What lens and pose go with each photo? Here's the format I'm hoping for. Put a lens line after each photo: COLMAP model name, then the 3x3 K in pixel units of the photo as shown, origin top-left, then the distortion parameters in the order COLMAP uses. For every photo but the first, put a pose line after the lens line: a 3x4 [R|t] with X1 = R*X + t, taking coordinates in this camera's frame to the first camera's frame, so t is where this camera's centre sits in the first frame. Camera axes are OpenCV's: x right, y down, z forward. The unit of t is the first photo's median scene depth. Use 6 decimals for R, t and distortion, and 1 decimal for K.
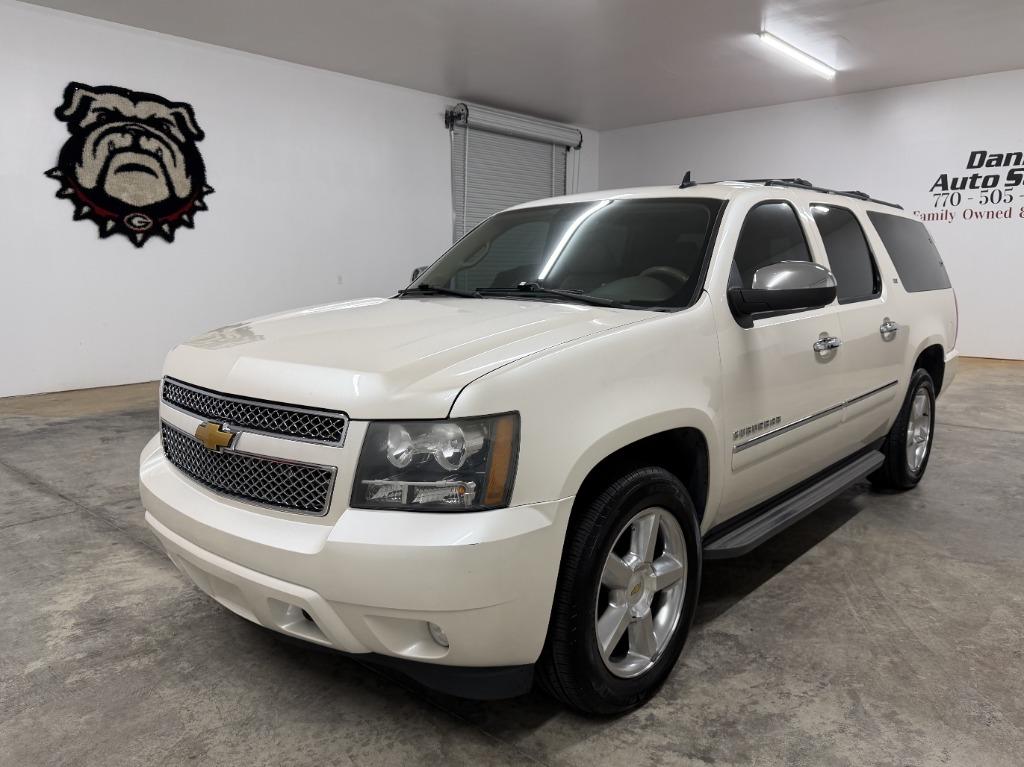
lens RADIAL K [[753.2, 0, 517.9], [0, 753.2, 383.0], [0, 0, 1]] dist [0.007745, -0.011888]
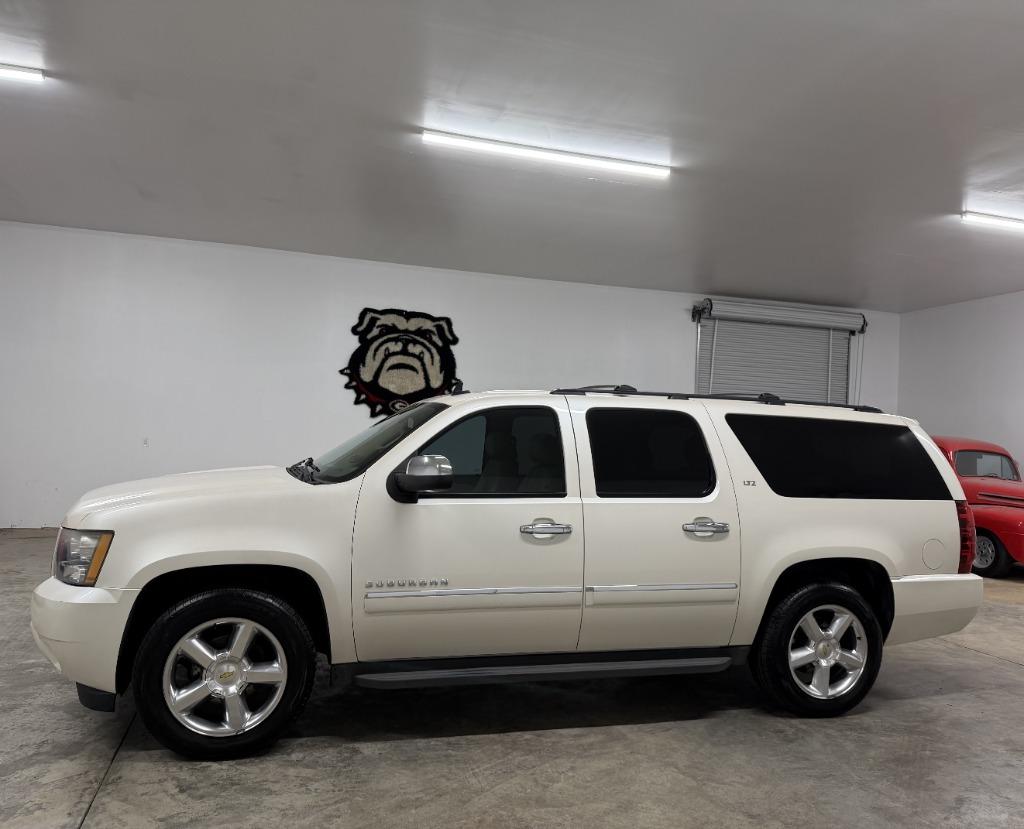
lens RADIAL K [[766.0, 0, 506.9], [0, 766.0, 417.3], [0, 0, 1]] dist [0.138986, -0.237696]
pose [[0.846615, 0.022705, -0.531721, 0.385009], [-0.122641, 0.980524, -0.153402, -0.012487], [0.517883, 0.195083, 0.832911, -0.016514]]
